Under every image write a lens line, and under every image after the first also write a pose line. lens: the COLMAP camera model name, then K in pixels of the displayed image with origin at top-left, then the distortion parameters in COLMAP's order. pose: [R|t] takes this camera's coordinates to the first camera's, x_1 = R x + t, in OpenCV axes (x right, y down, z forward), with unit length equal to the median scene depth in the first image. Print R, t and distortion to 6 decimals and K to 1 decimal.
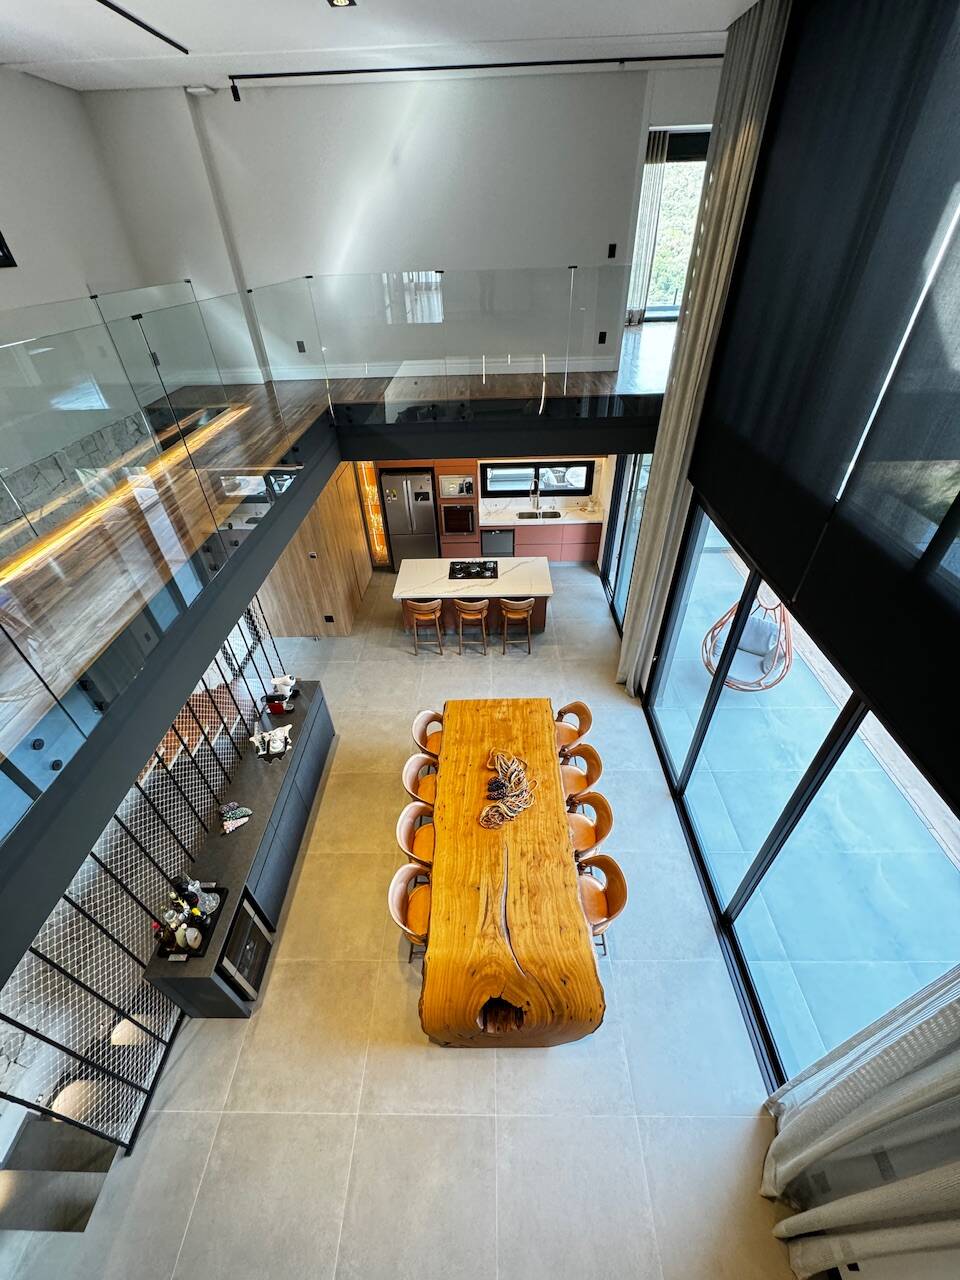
lens RADIAL K [[511.1, 0, 479.0], [0, 511.1, 639.0], [0, 0, 1]] dist [-0.005511, 0.000814]
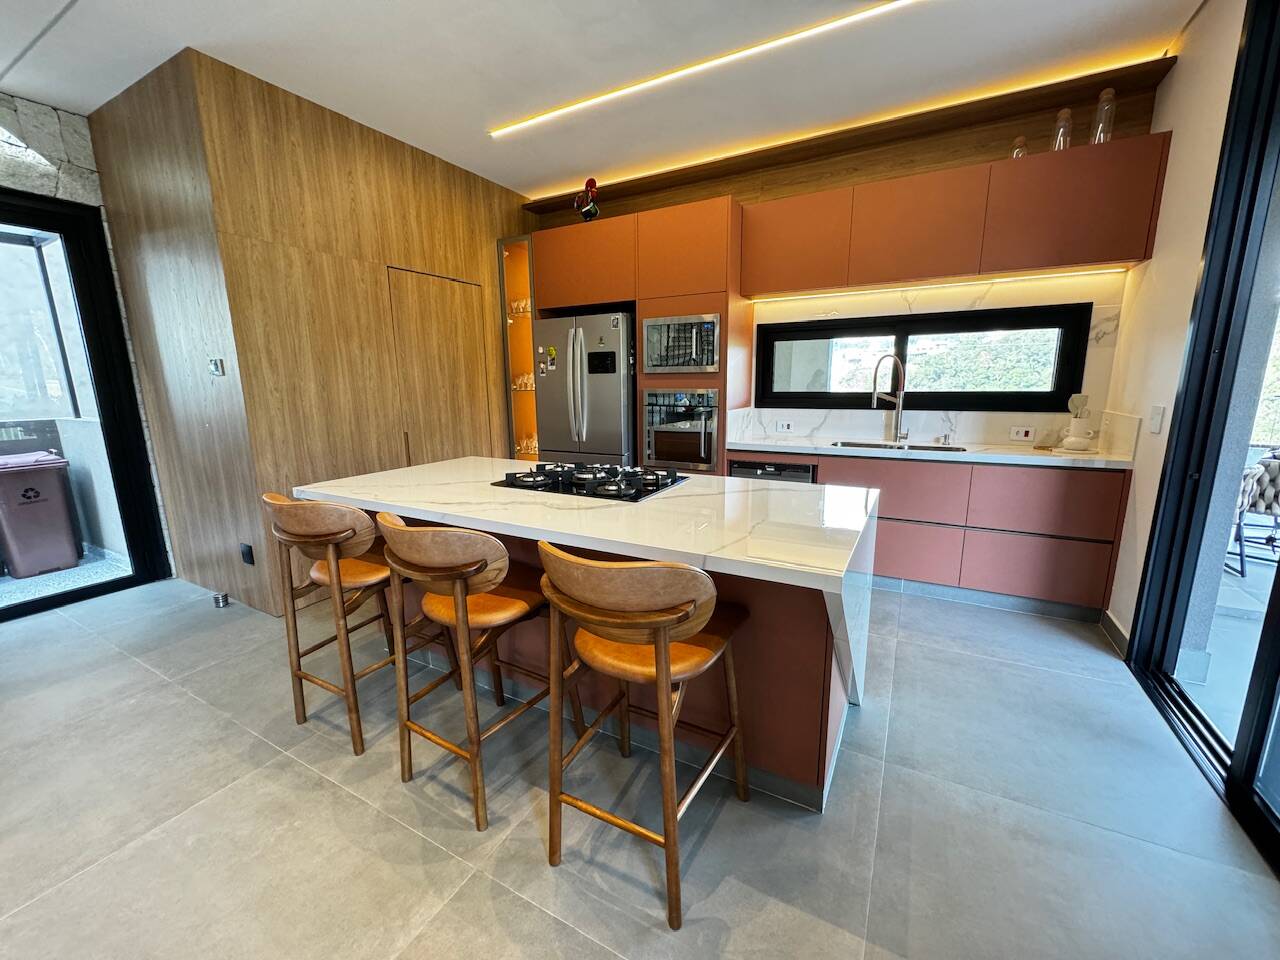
lens RADIAL K [[511.1, 0, 636.9], [0, 511.1, 477.6], [0, 0, 1]] dist [-0.005511, 0.000814]
pose [[0.880069, 0.108637, -0.462252, 0.262676], [-0.304823, 0.875670, -0.374547, -0.060936], [0.364091, 0.470532, 0.803765, 1.365703]]
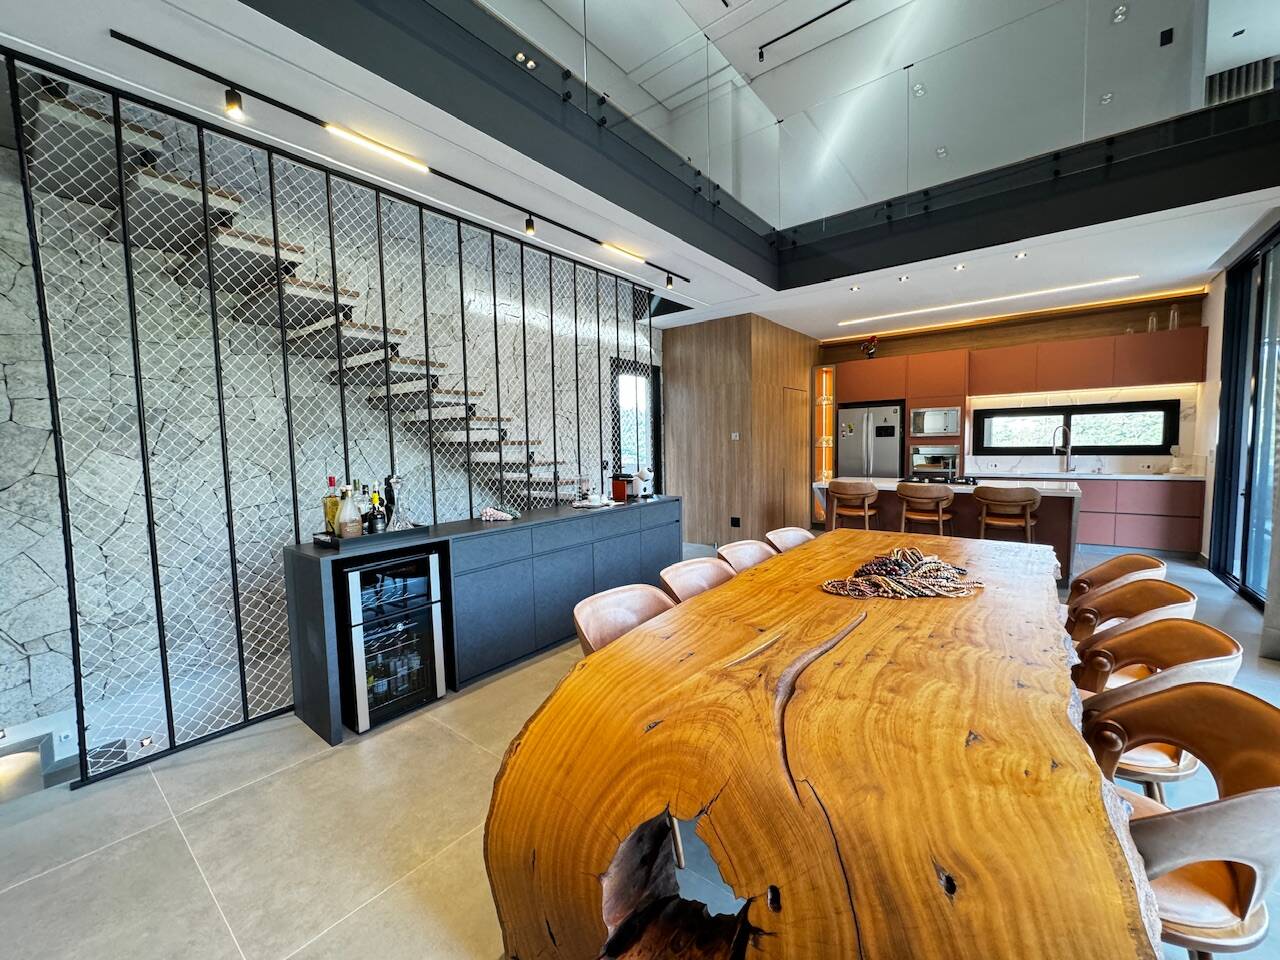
lens RADIAL K [[511.1, 0, 637.6], [0, 511.1, 479.3], [0, 0, 1]] dist [-0.005511, 0.000814]
pose [[0.790948, 0.056527, -0.609267, 0.158442], [-0.383642, 0.821513, -0.421823, 0.573754], [0.476677, 0.567380, 0.671460, 0.569299]]
